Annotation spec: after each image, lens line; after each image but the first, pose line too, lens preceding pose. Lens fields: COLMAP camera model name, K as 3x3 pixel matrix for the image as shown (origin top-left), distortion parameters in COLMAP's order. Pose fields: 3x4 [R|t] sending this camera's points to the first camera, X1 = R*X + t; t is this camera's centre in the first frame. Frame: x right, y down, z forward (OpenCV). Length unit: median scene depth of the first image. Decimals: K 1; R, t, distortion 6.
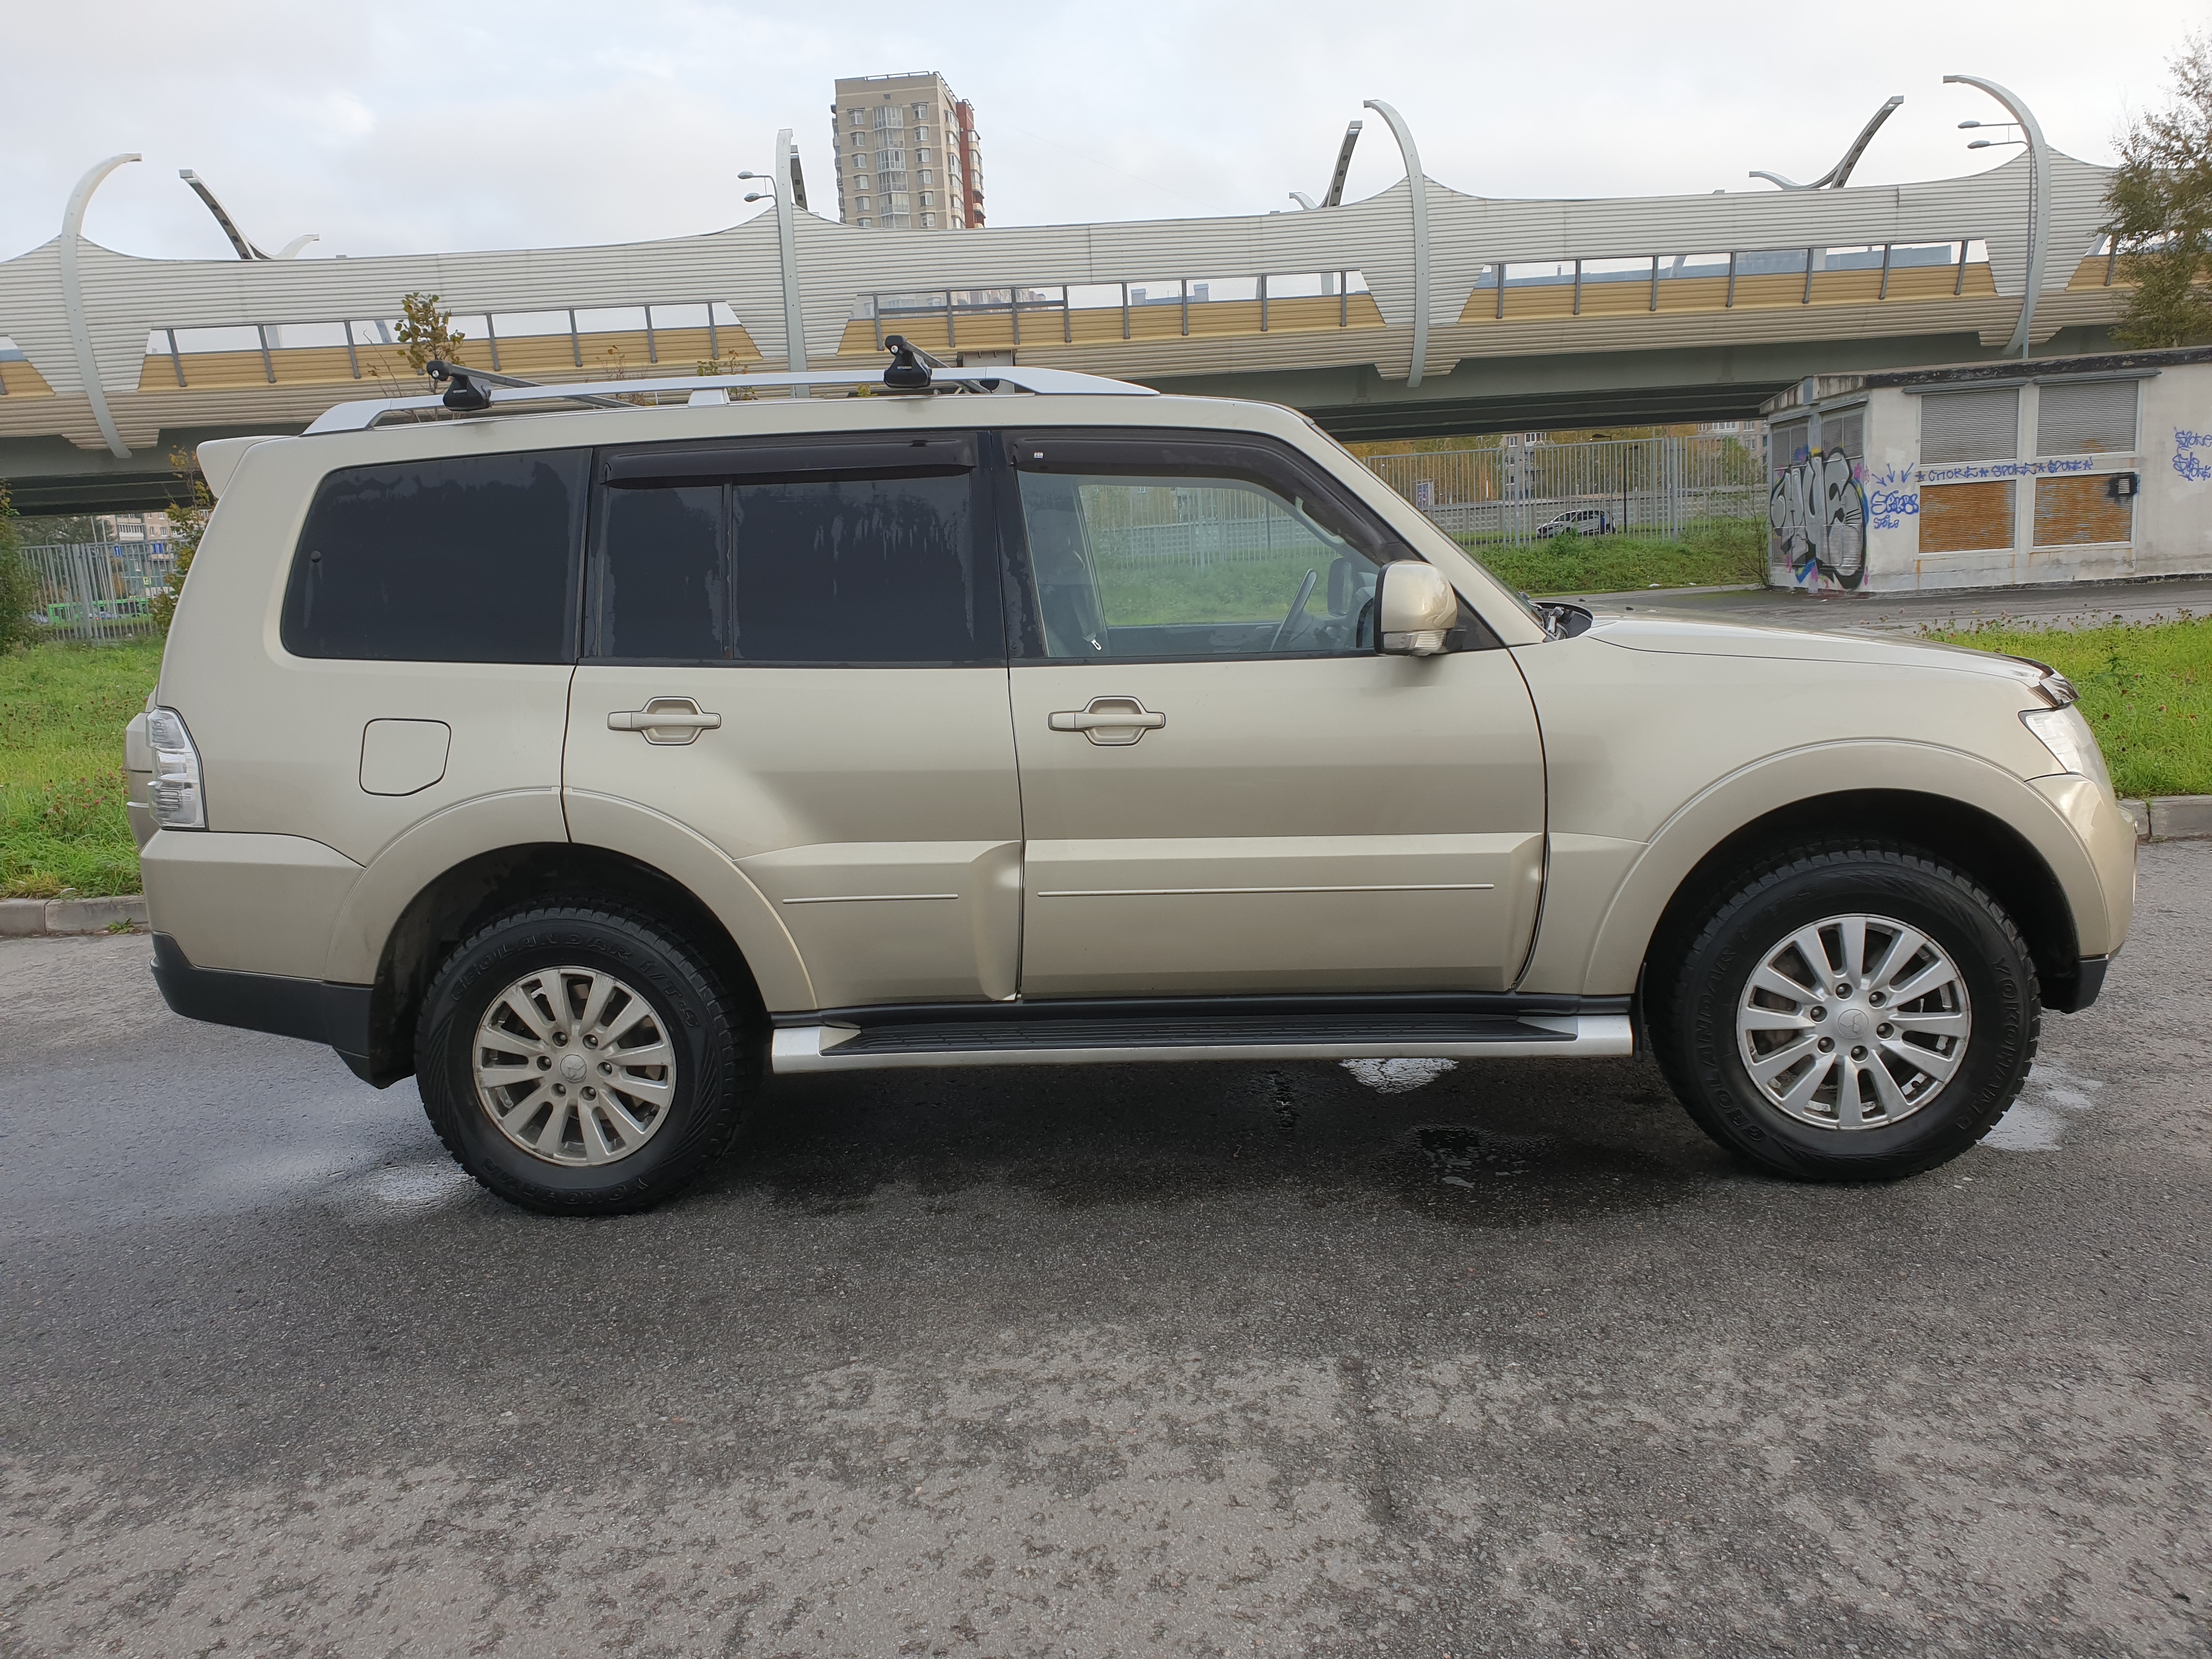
lens RADIAL K [[1723.6, 0, 1089.4], [0, 1723.6, 826.2], [0, 0, 1]] dist [0.000453, 0.030819]
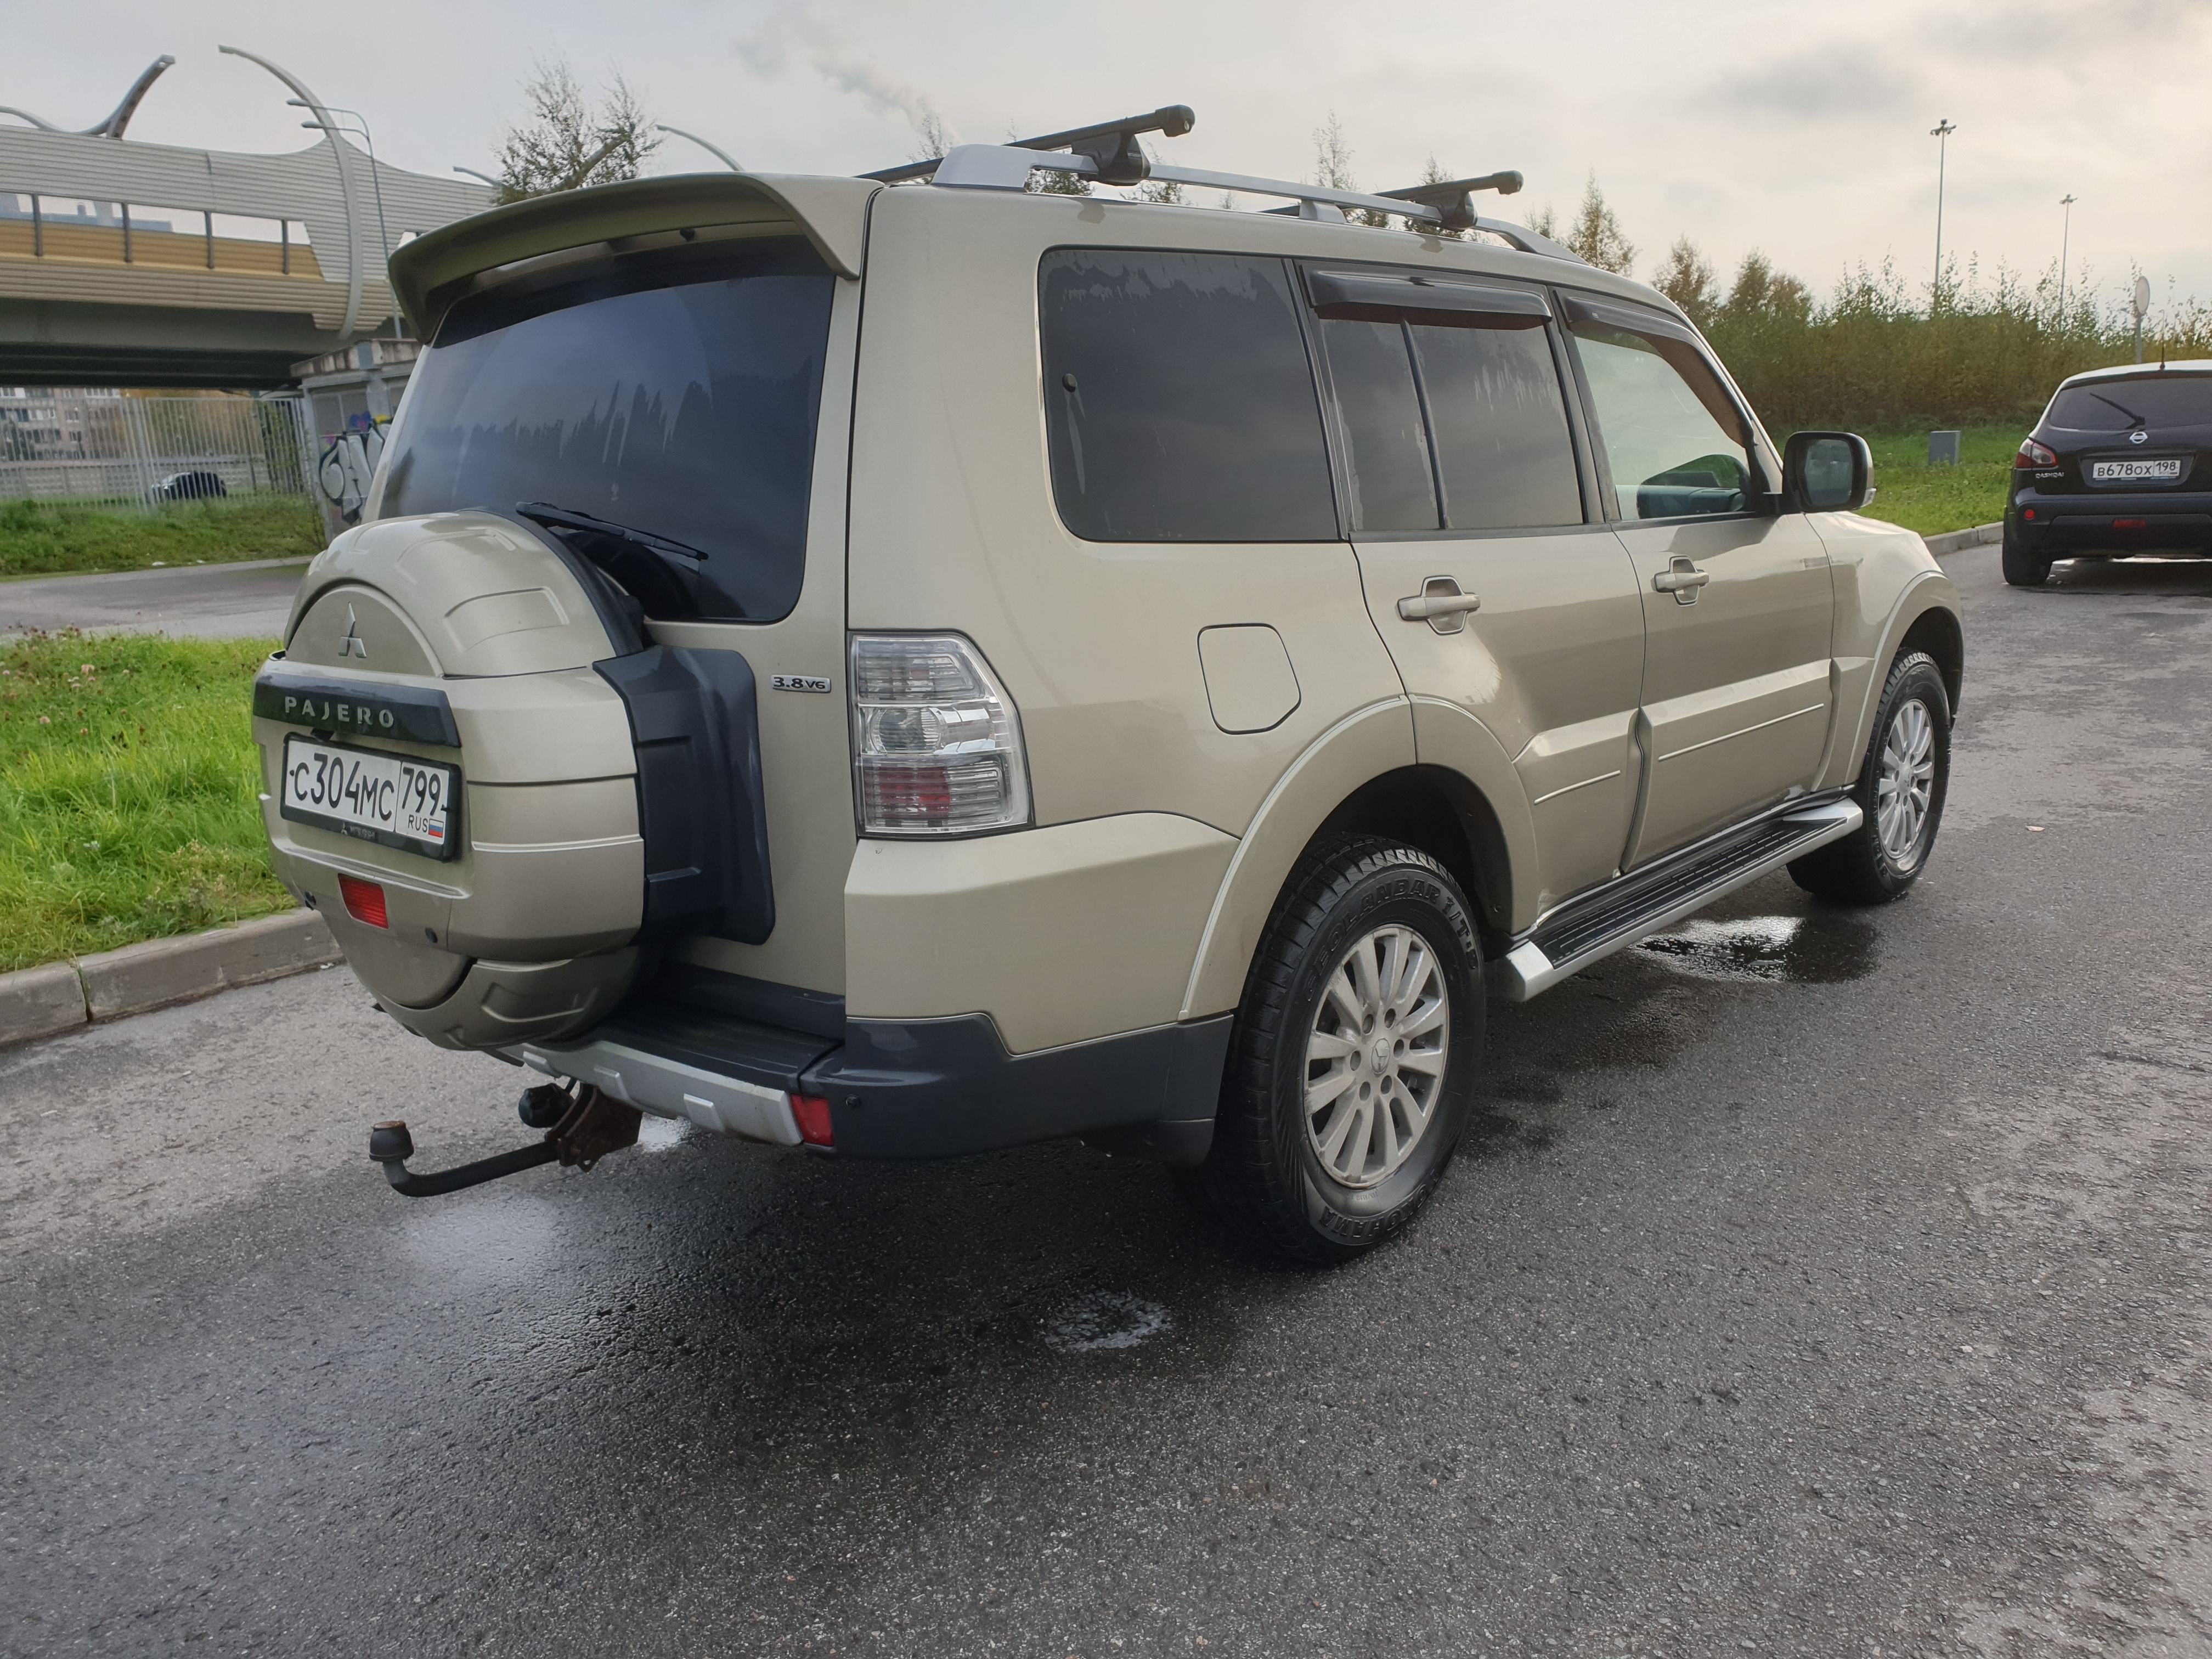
lens RADIAL K [[1719.9, 0, 1127.7], [0, 1719.9, 832.4], [0, 0, 1]] dist [0.027523, -0.002472]
pose [[0.594160, -0.147438, 0.790718, -0.975667], [0.138929, 0.987093, 0.079660, -0.039115], [-0.792258, 0.062523, 0.606975, 0.610465]]
